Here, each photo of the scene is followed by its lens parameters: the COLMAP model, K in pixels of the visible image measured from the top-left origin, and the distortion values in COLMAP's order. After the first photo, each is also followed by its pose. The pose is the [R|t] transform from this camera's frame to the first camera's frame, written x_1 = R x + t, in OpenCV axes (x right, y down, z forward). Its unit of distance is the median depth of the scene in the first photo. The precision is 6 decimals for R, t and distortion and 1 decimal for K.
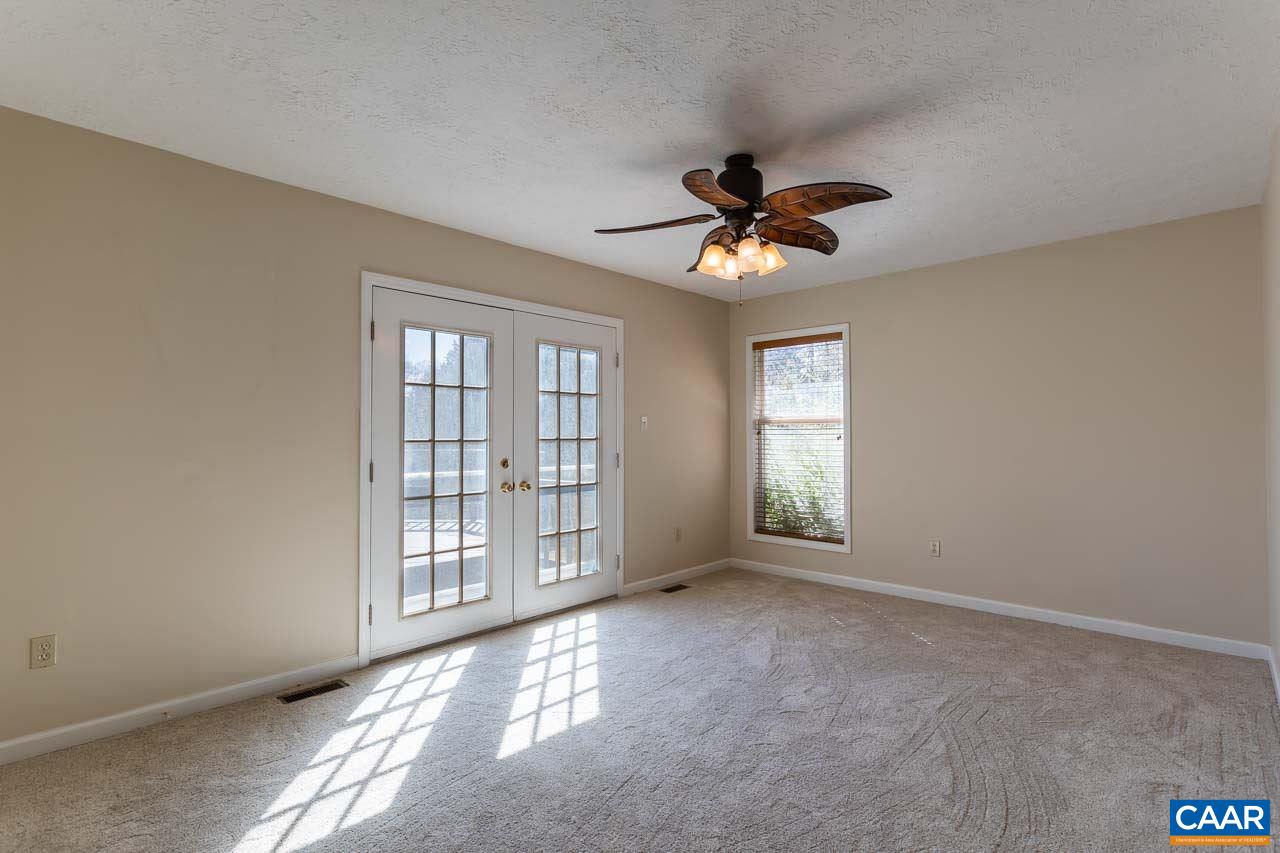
lens RADIAL K [[625.7, 0, 640.0], [0, 625.7, 426.5], [0, 0, 1]] dist [-0.003808, -0.000670]
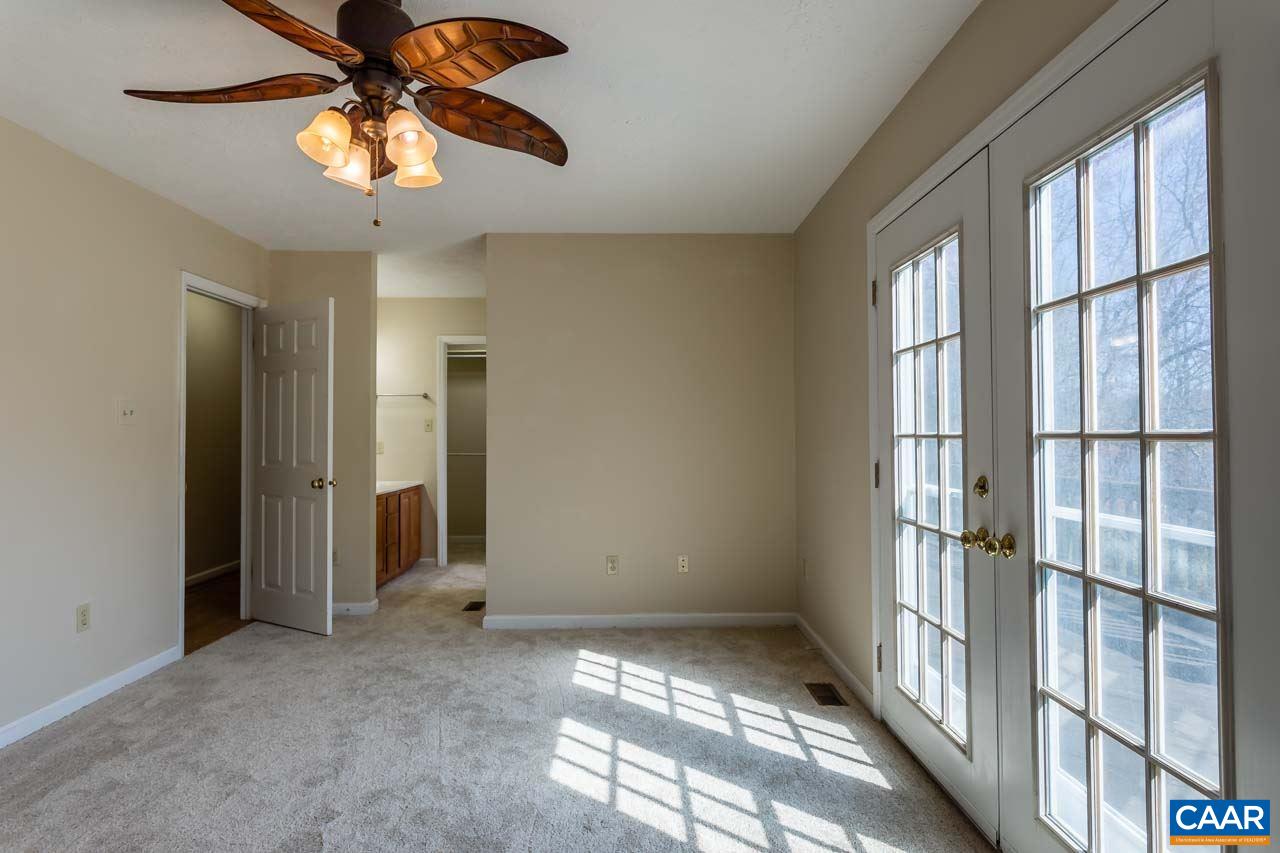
lens RADIAL K [[625.7, 0, 640.0], [0, 625.7, 426.5], [0, 0, 1]] dist [-0.003808, -0.000670]
pose [[-0.702543, -0.014043, -0.711503, 0.415724], [0.017802, 0.999146, -0.037298, 0.039252], [0.711419, -0.038869, -0.701692, 1.615680]]
